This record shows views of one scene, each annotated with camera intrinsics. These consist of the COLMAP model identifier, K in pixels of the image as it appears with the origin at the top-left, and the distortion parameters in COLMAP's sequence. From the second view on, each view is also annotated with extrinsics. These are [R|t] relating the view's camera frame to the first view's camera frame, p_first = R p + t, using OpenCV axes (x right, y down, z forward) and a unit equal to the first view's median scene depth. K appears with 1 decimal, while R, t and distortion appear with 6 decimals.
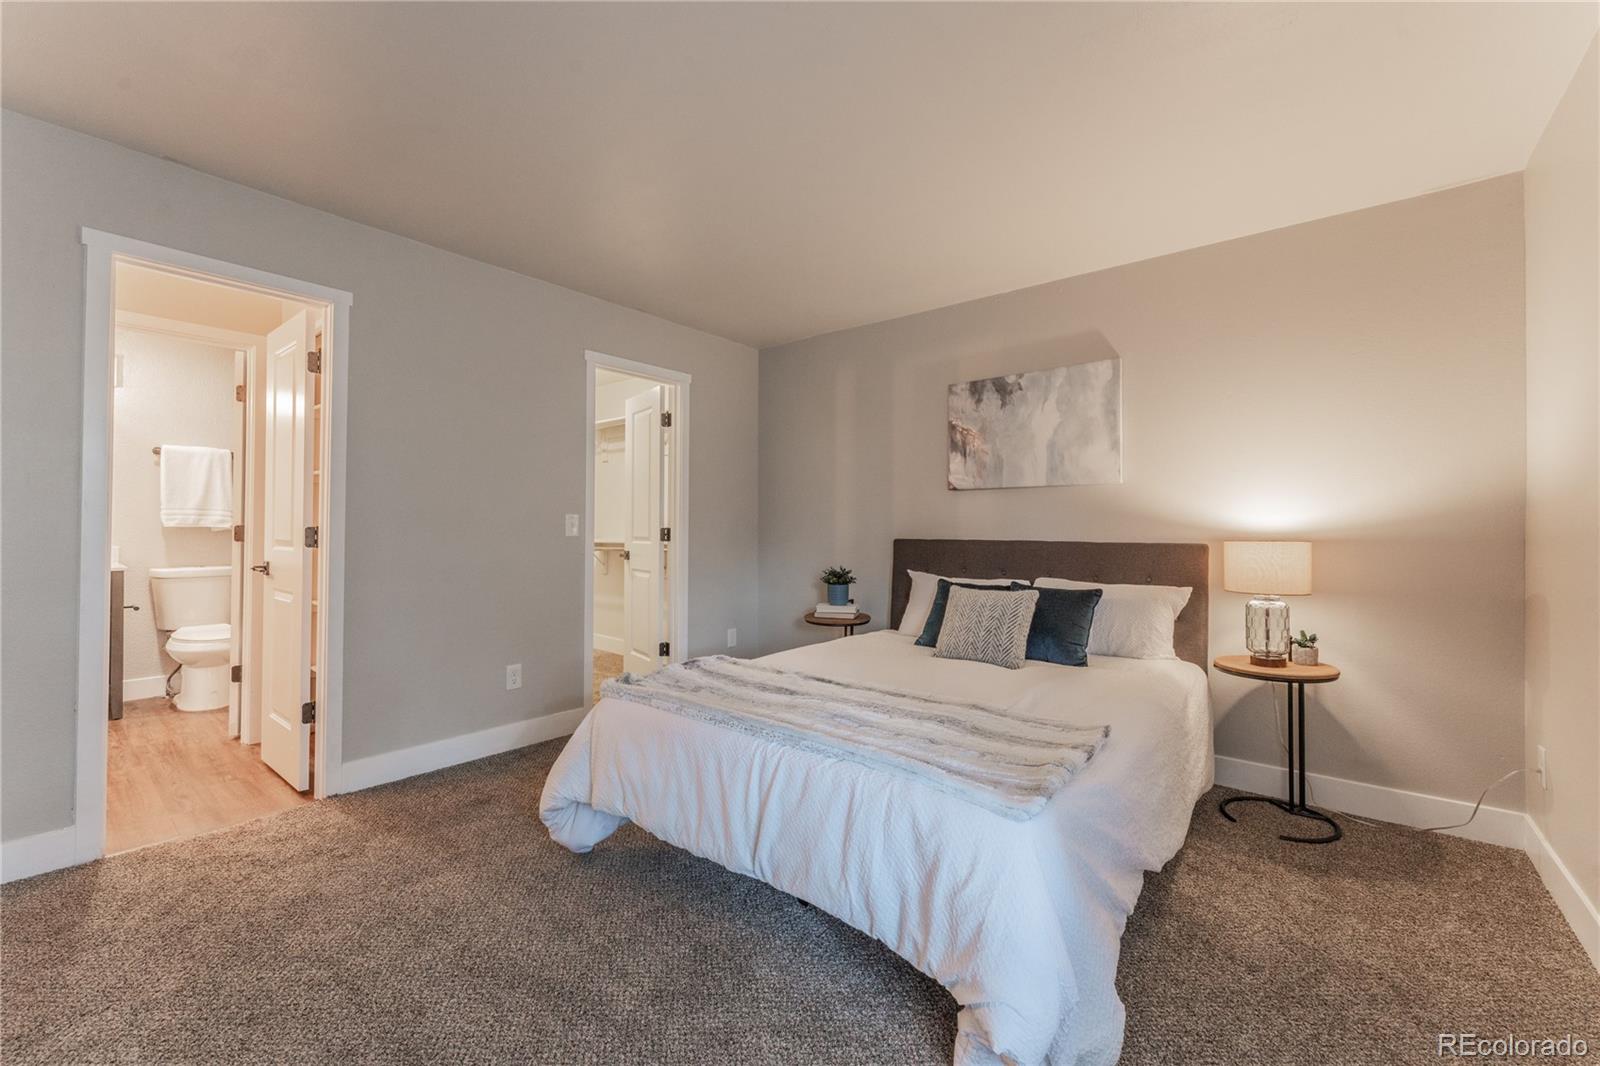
lens RADIAL K [[645.3, 0, 803.6], [0, 645.3, 522.0], [0, 0, 1]] dist [-0.001346, -0.000109]
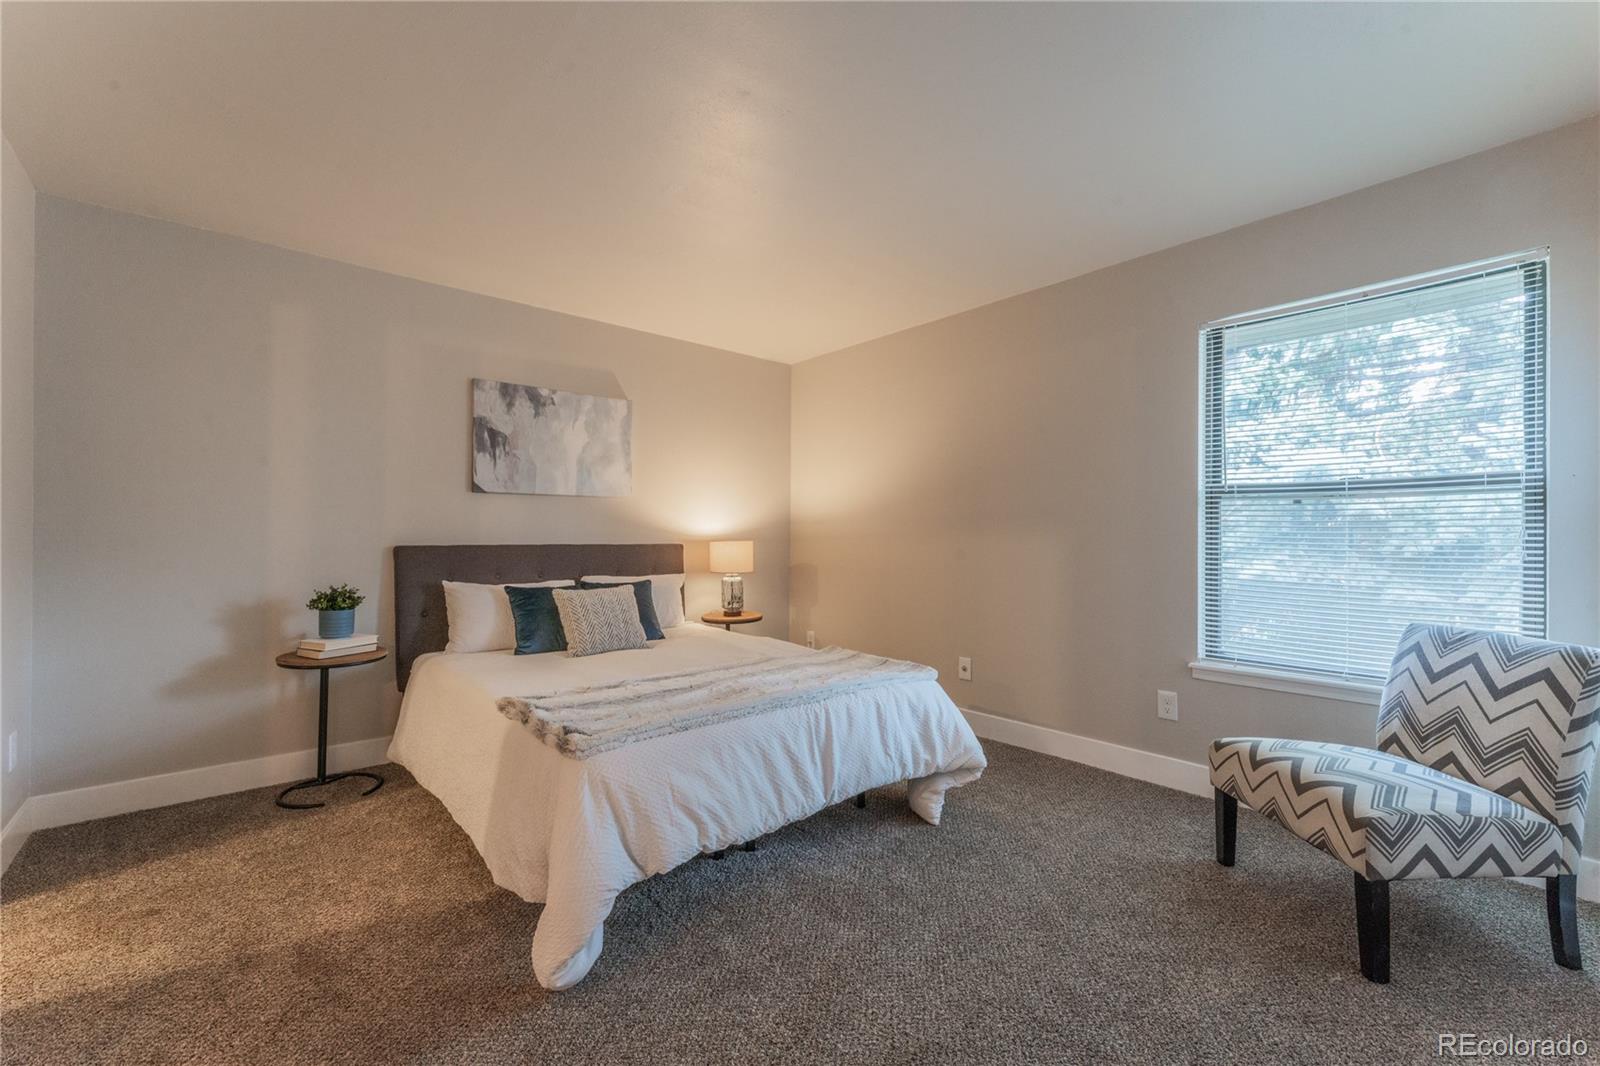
lens RADIAL K [[645.3, 0, 803.6], [0, 645.3, 522.0], [0, 0, 1]] dist [-0.001346, -0.000109]
pose [[0.173012, 0.016939, 0.984774, -0.665466], [-0.010812, 0.999825, -0.015298, 0.003434], [-0.984860, -0.008001, 0.173165, 0.407227]]
